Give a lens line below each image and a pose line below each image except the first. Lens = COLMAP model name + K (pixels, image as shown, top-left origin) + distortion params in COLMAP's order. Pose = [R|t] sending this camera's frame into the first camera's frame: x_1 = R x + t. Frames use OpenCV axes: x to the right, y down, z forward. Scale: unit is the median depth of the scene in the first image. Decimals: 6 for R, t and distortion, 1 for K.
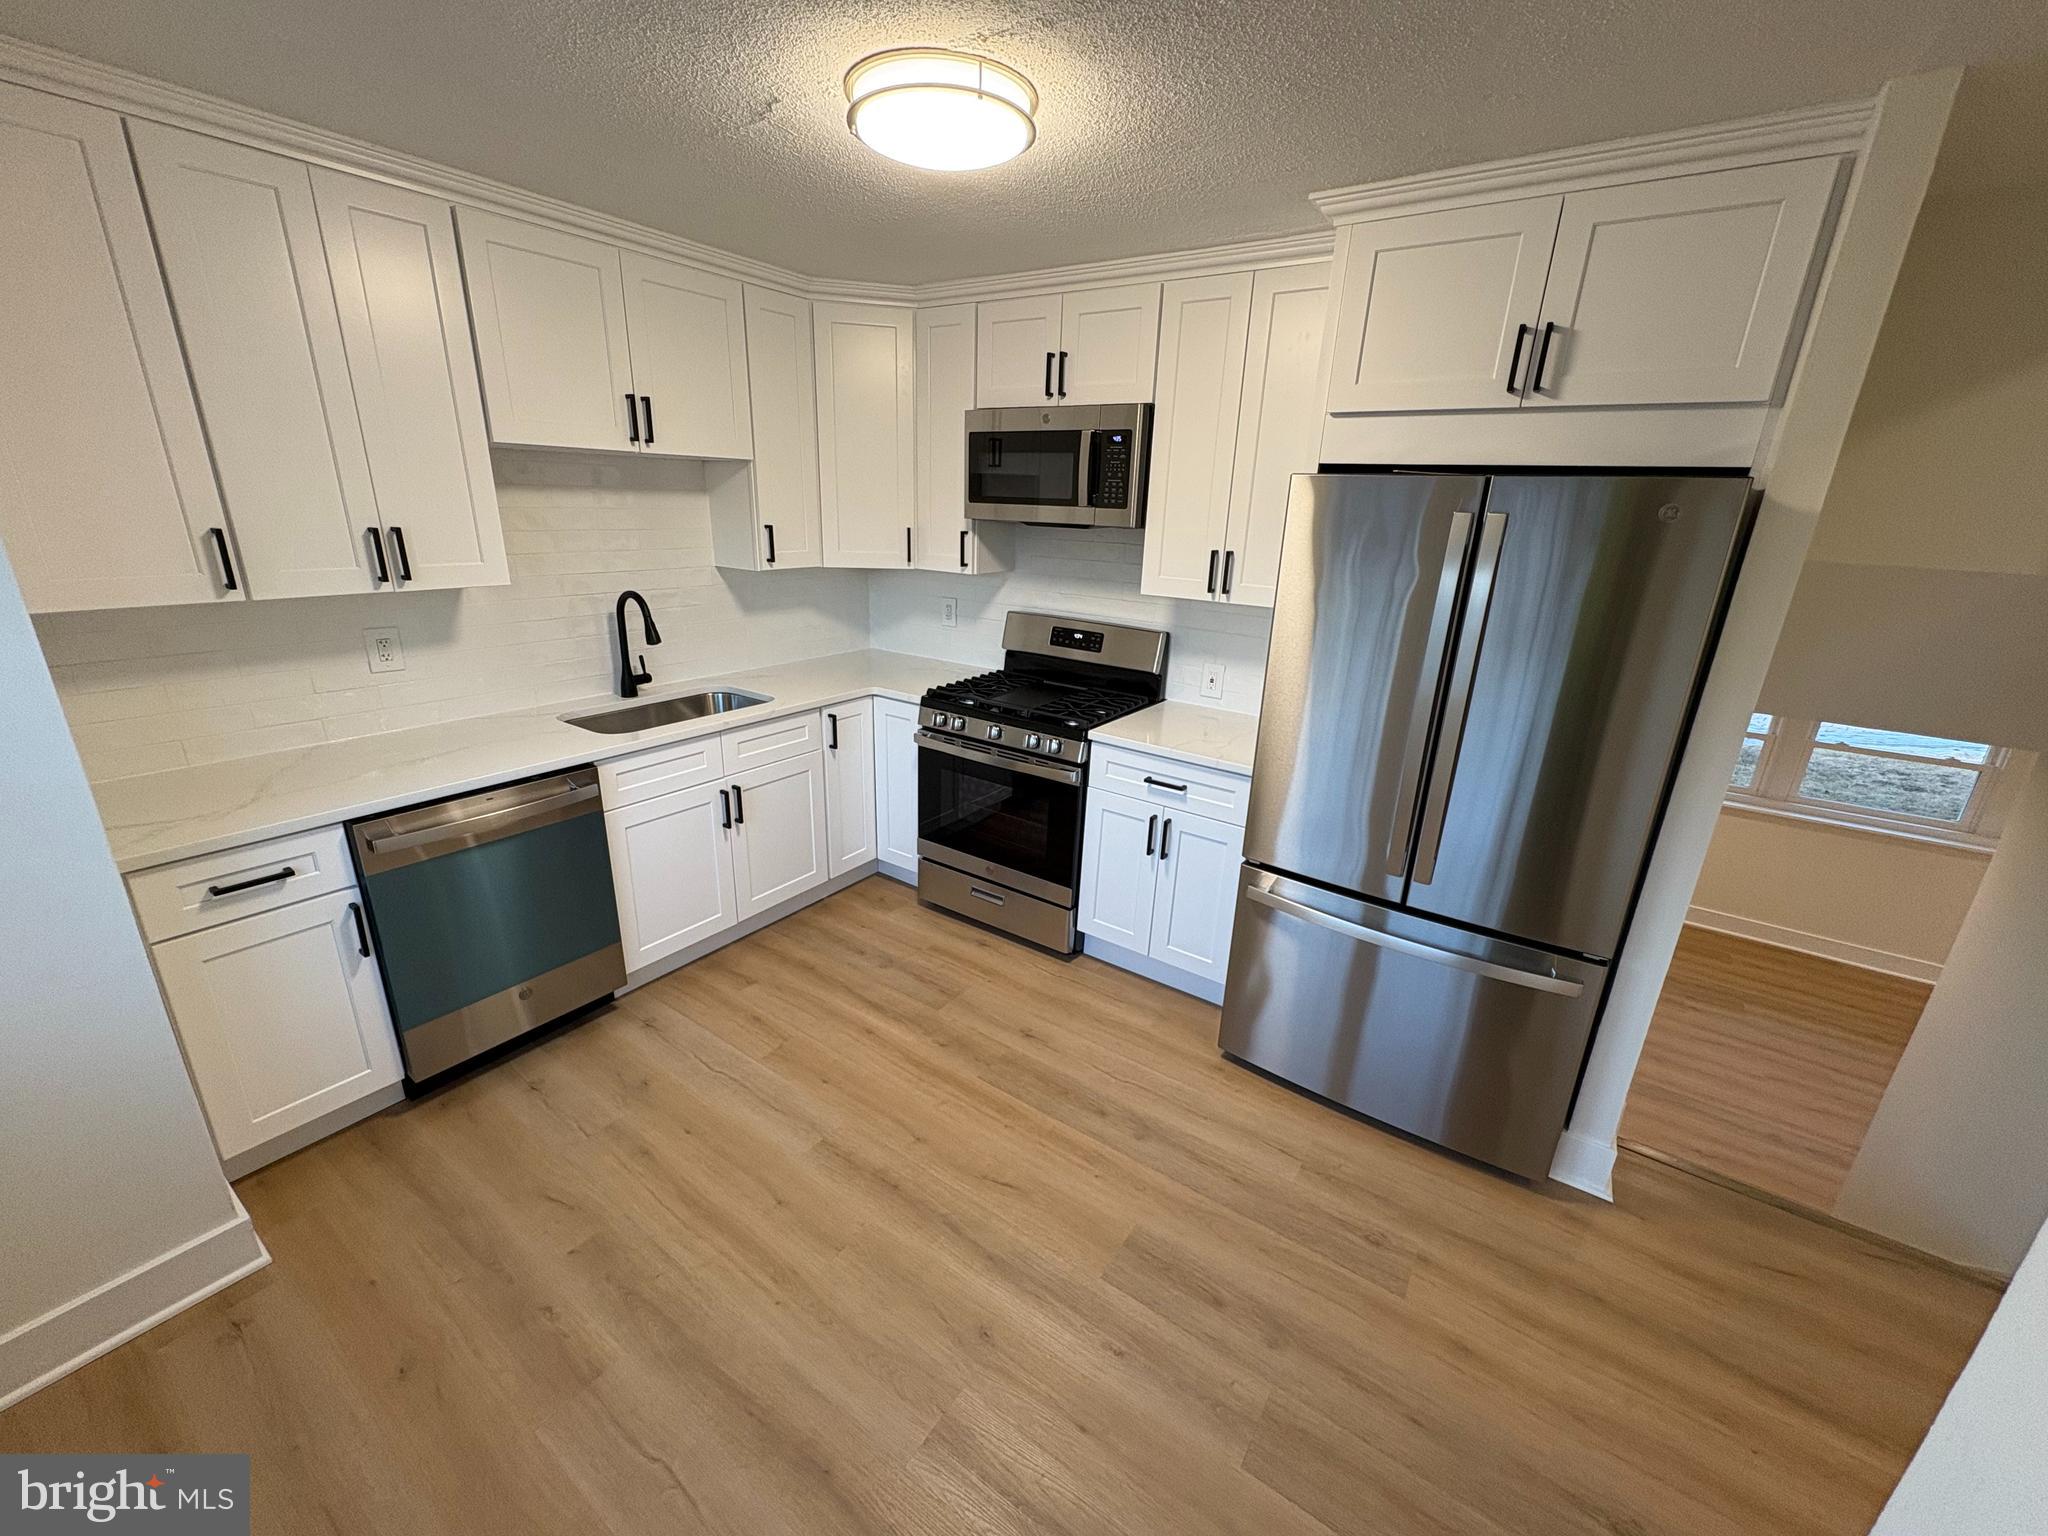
lens RADIAL K [[811.1, 0, 1024.1], [0, 811.1, 767.2], [0, 0, 1]] dist [-0.001206, 0.001322]
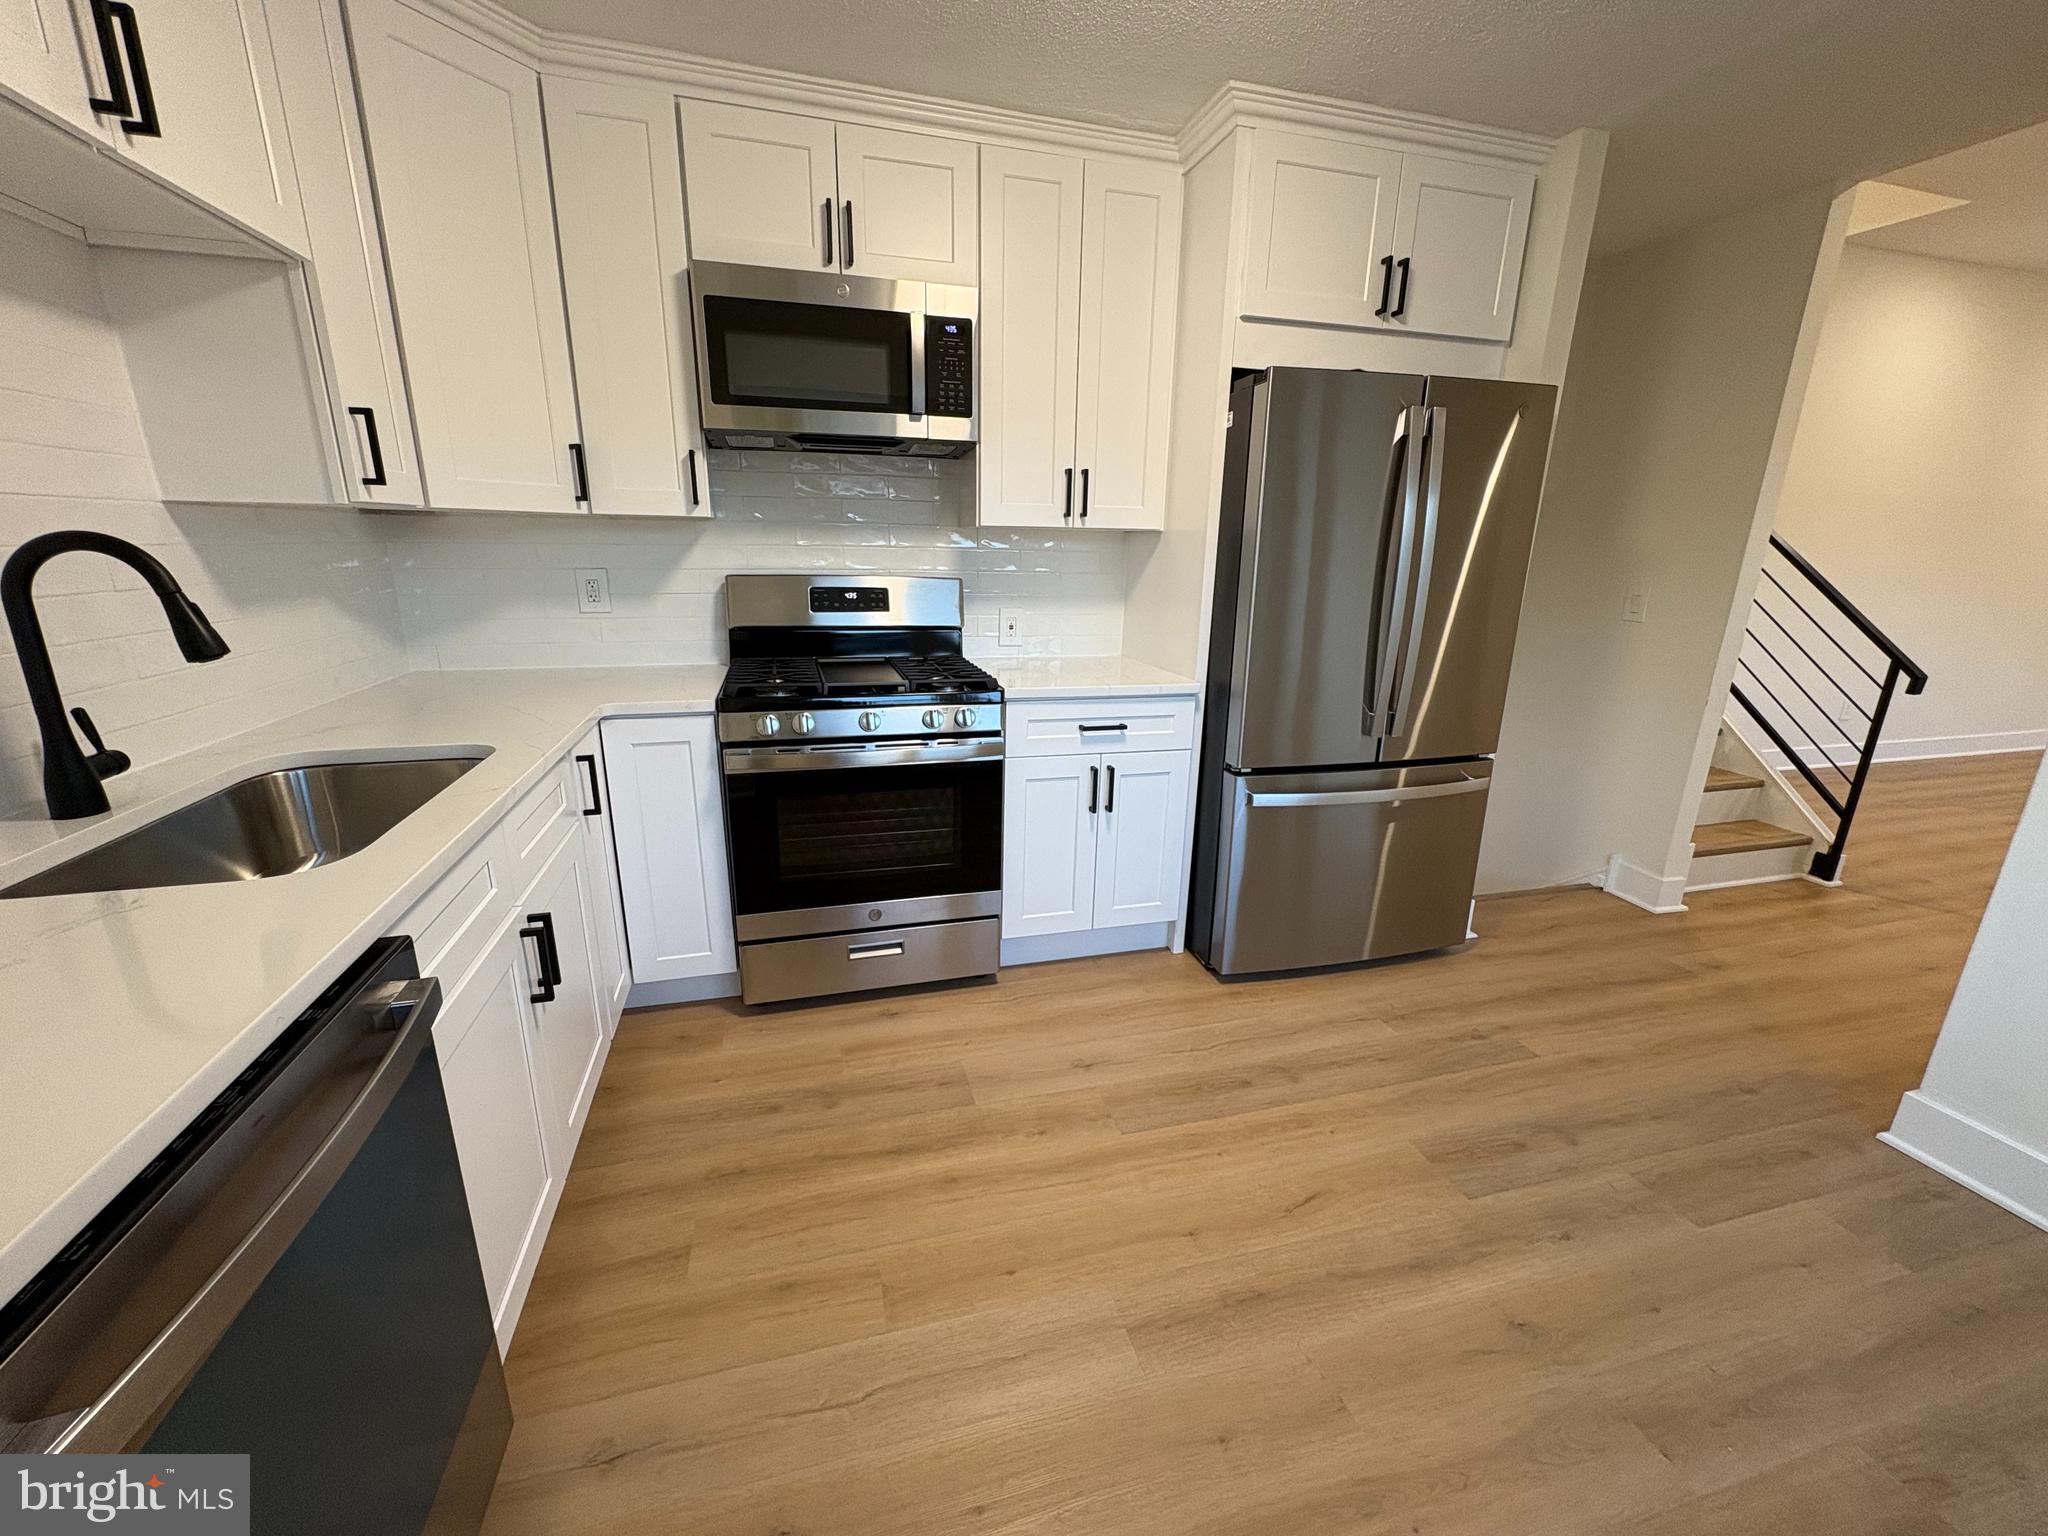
lens RADIAL K [[811.1, 0, 1023.7], [0, 811.1, 766.4], [0, 0, 1]] dist [-0.001206, 0.001322]
pose [[0.640269, -0.229498, 0.733066, -0.534892], [0.246389, 0.965259, 0.086991, -0.036216], [-0.727563, 0.124922, 0.674572, 0.459130]]
